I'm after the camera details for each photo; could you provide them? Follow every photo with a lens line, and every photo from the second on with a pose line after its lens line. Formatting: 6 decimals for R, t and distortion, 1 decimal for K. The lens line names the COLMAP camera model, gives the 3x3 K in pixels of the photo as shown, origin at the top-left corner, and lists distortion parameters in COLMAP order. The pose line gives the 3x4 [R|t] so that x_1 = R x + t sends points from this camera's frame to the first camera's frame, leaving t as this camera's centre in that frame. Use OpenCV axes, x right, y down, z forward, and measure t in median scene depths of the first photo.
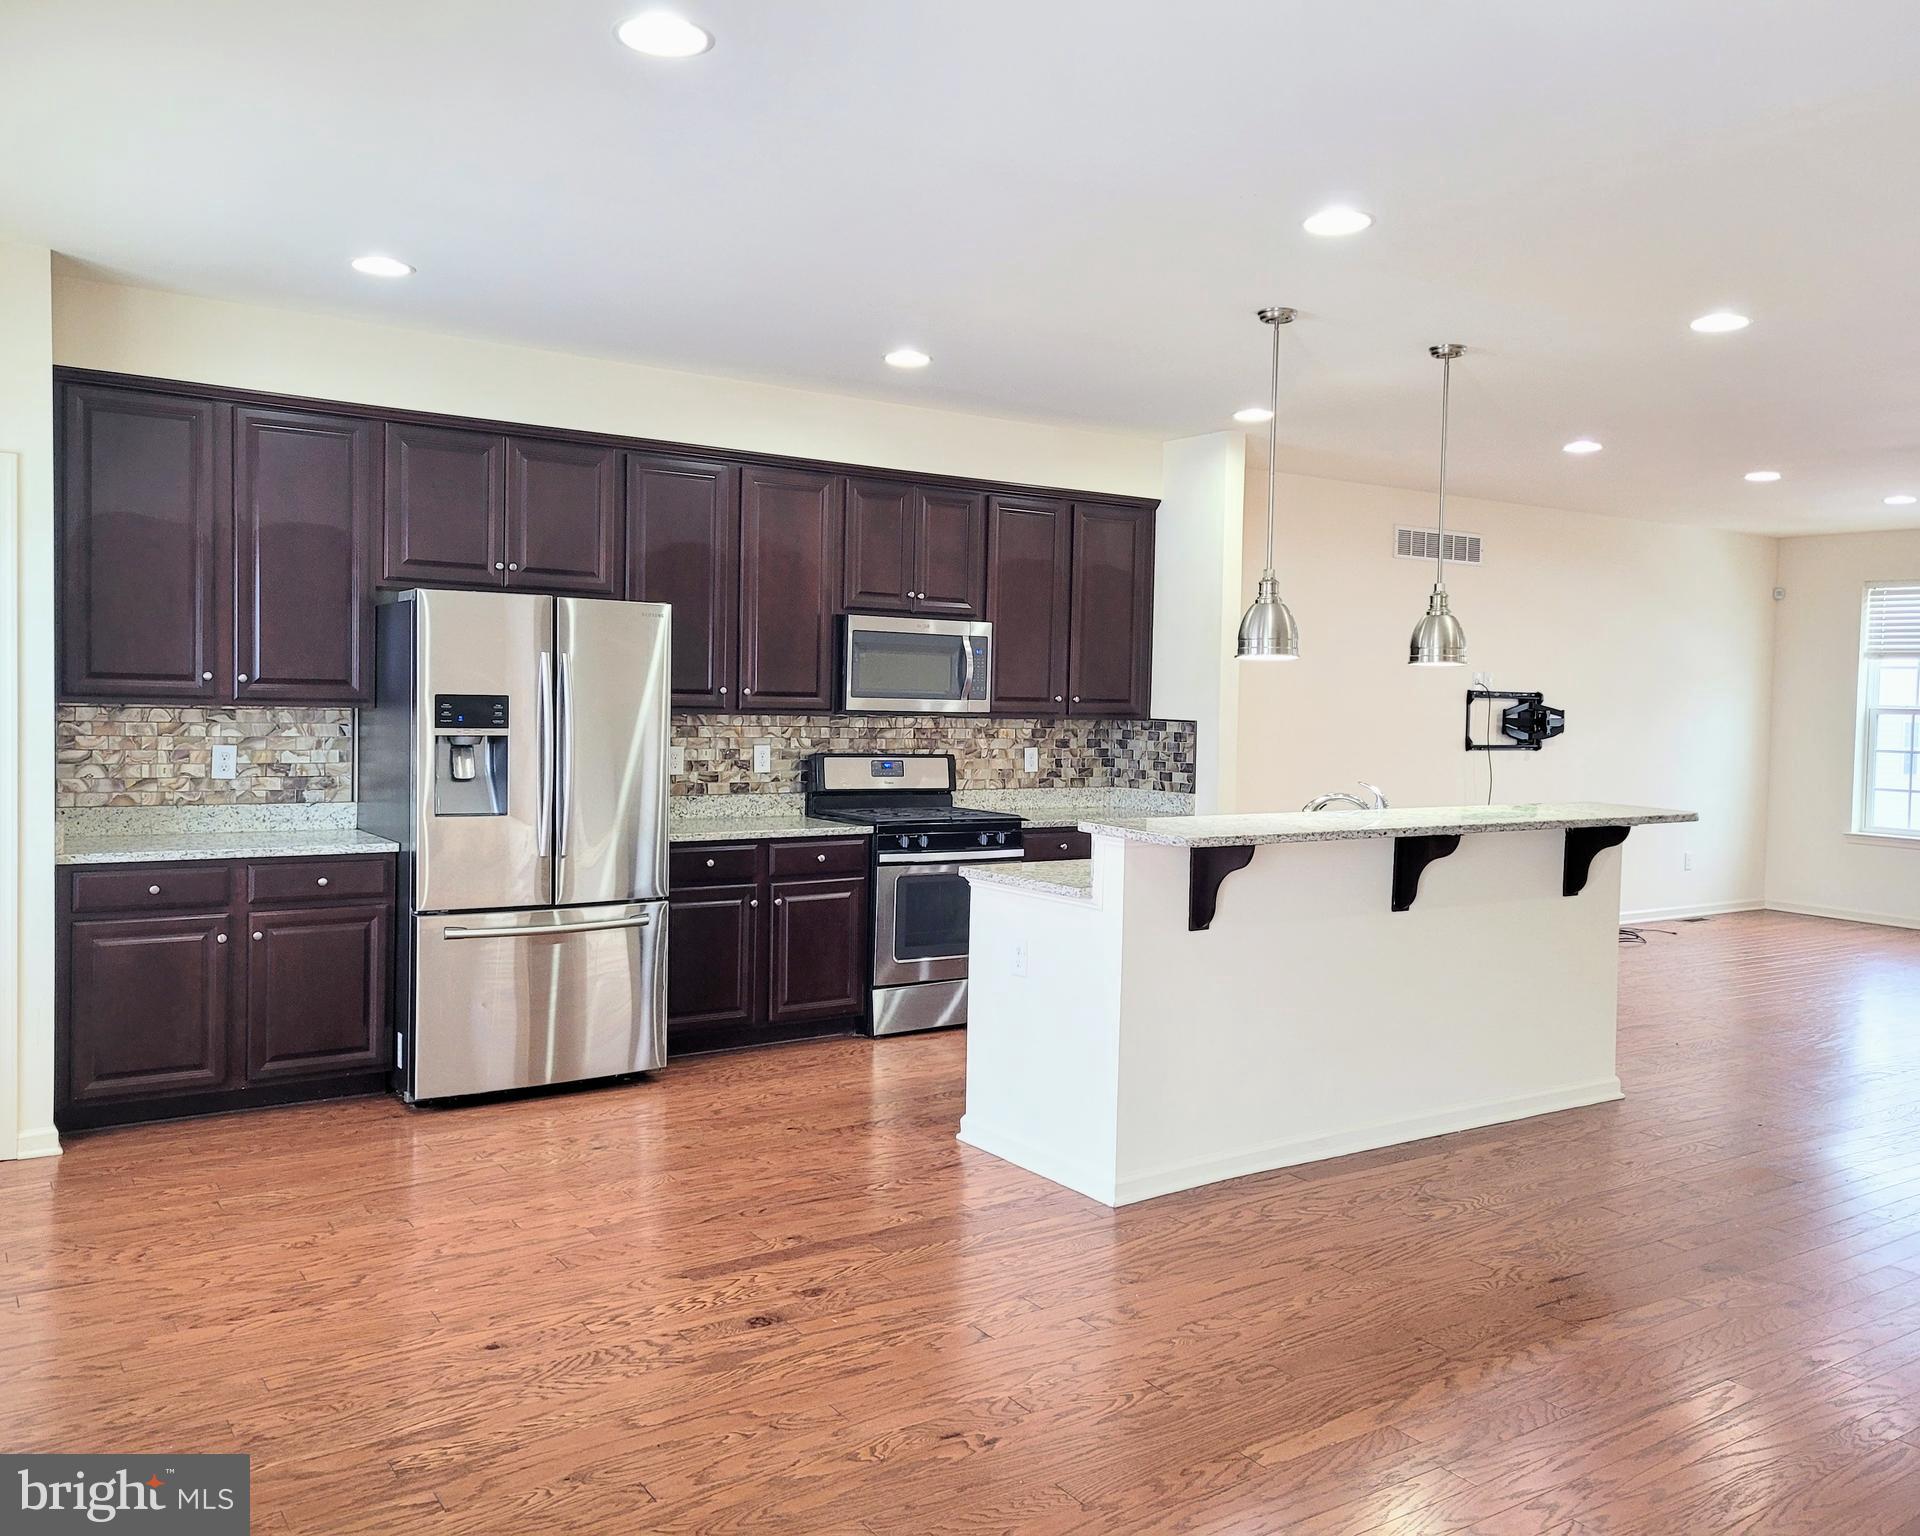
lens RADIAL K [[1525.2, 0, 981.1], [0, 1525.2, 740.9], [0, 0, 1]] dist [0.046197, -0.016315]
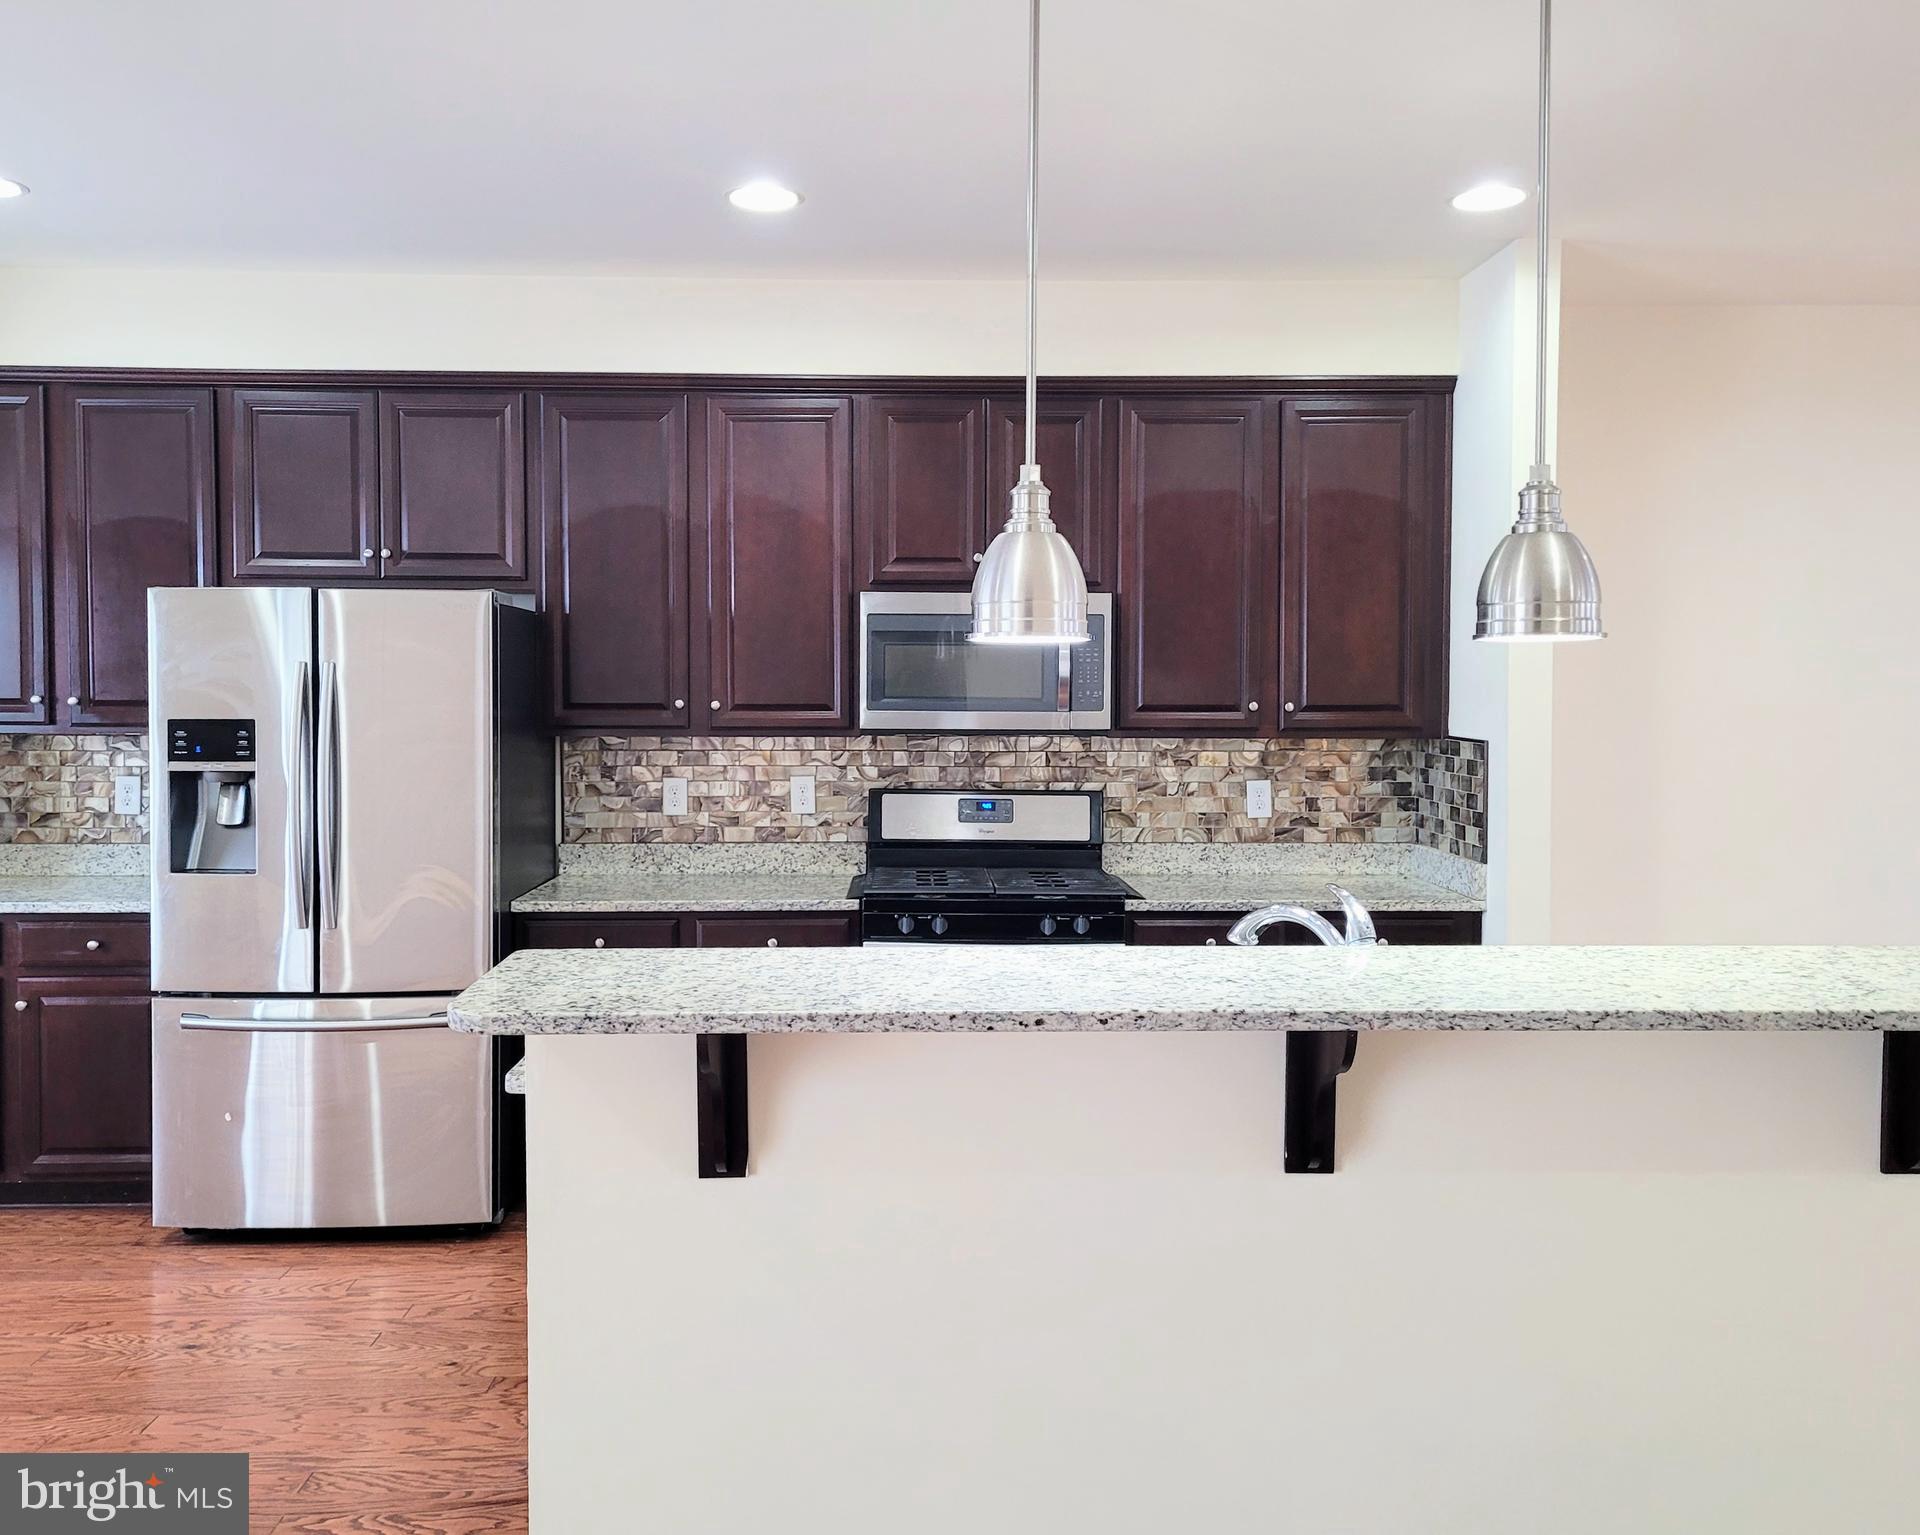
lens RADIAL K [[1599.8, 0, 953.5], [0, 1599.8, 734.5], [0, 0, 1]] dist [0.039518, -0.009306]
pose [[0.836032, -0.001112, -0.548679, 0.334760], [0.000302, 0.999999, -0.001566, -0.015895], [0.548680, 0.001143, 0.836032, 0.396195]]
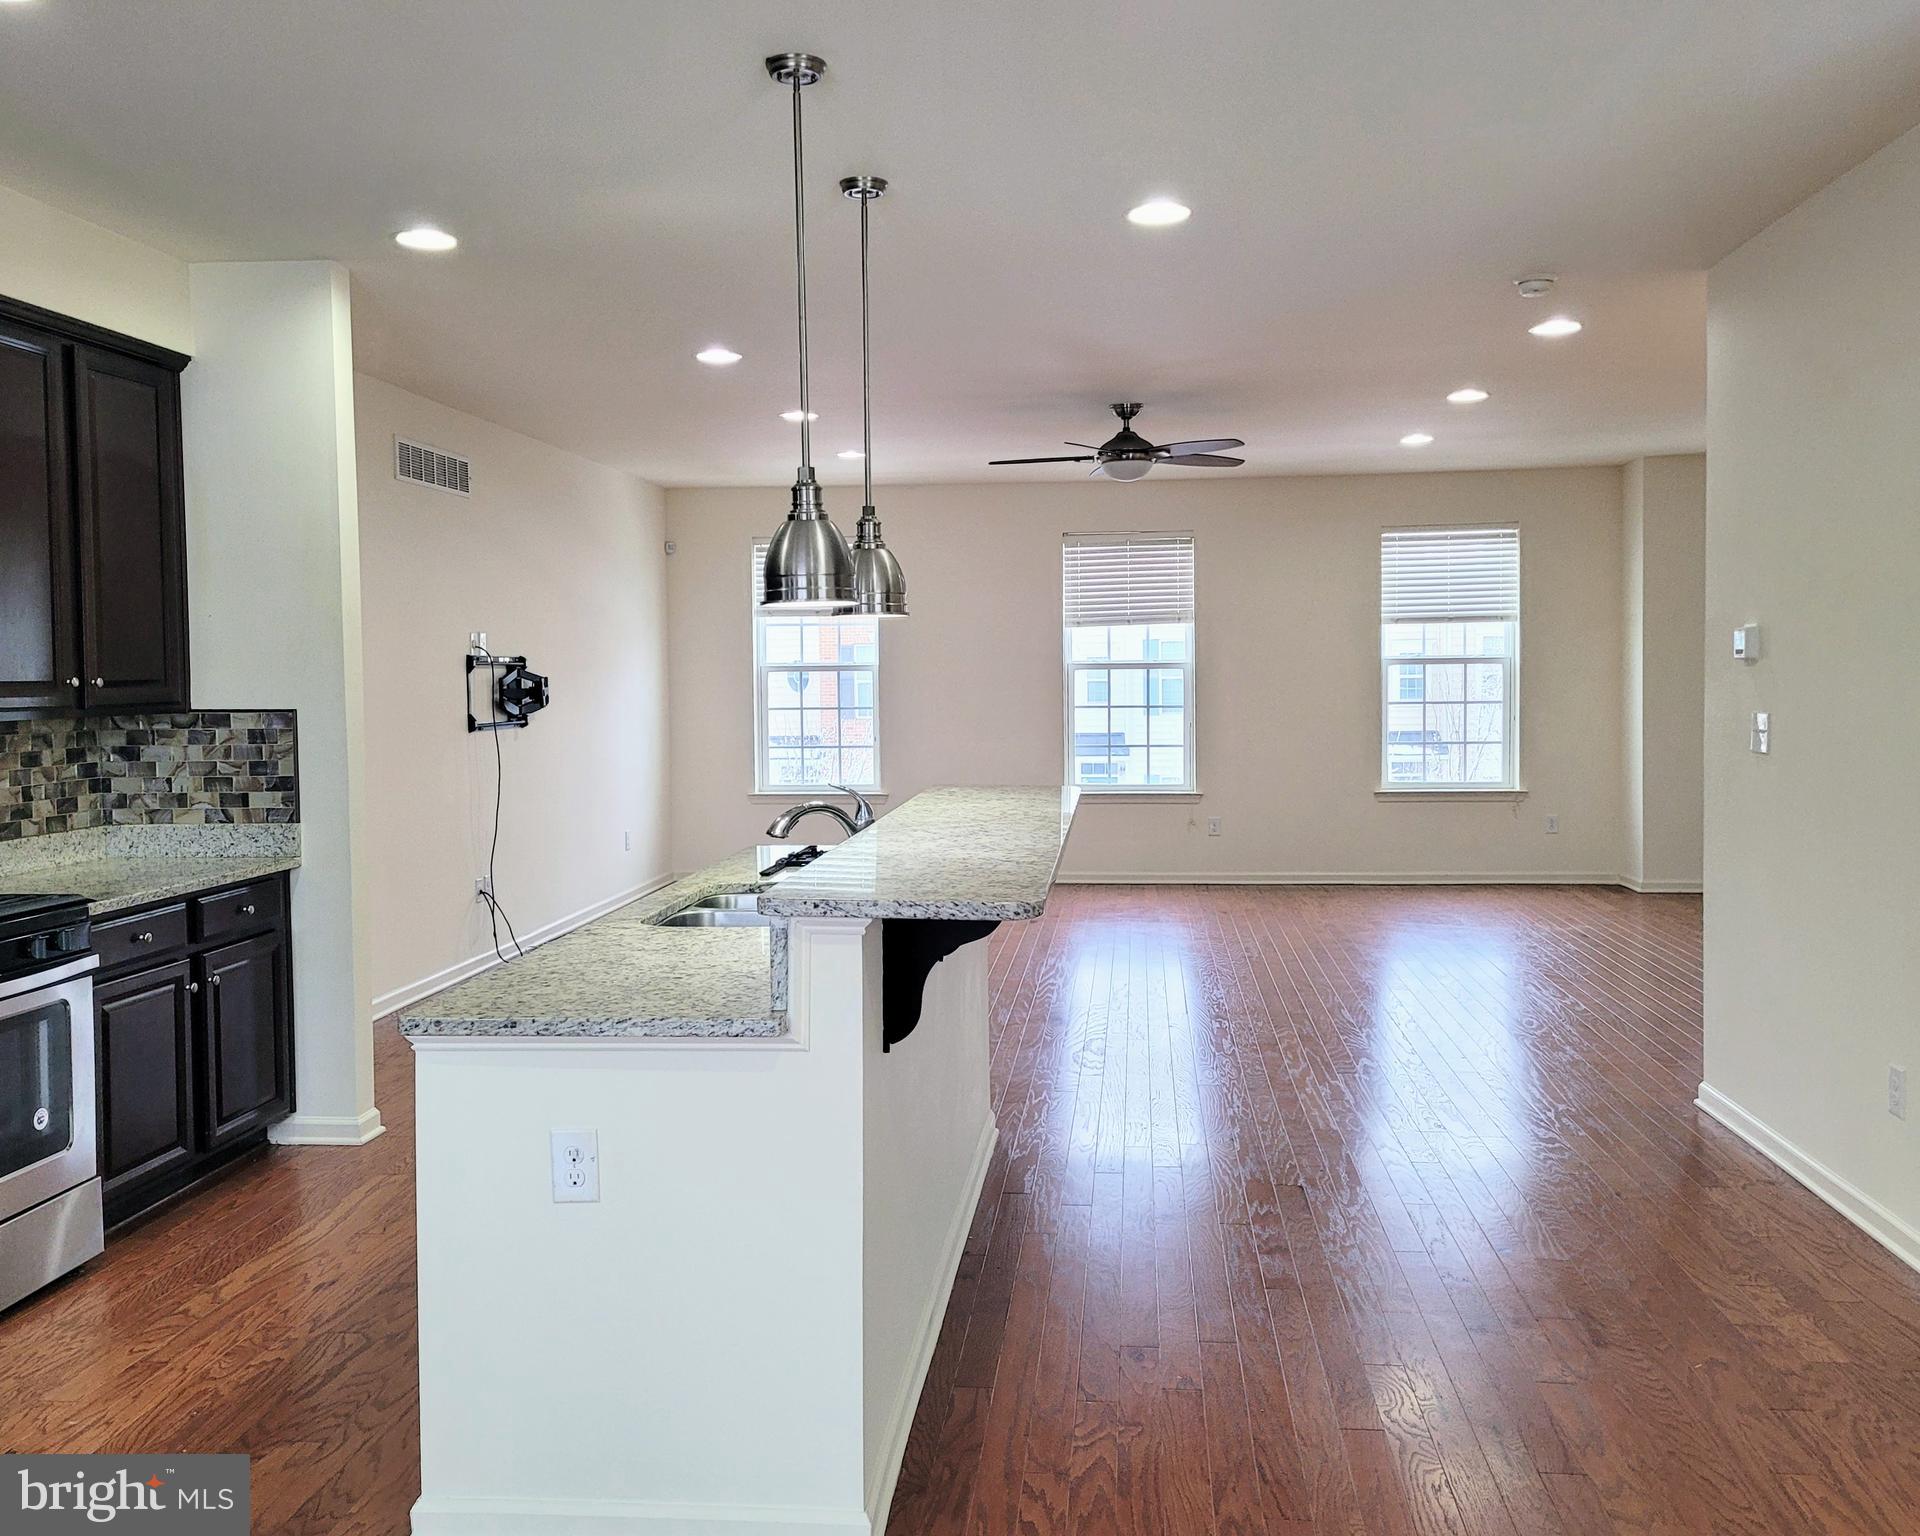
lens RADIAL K [[1626.0, 0, 934.0], [0, 1626.0, 738.4], [0, 0, 1]] dist [0.061588, -0.021540]
pose [[0.656467, -0.061213, 0.751867, -0.219283], [0.048167, 0.998070, 0.039203, -0.016416], [-0.752816, 0.010480, 0.658148, 0.370664]]
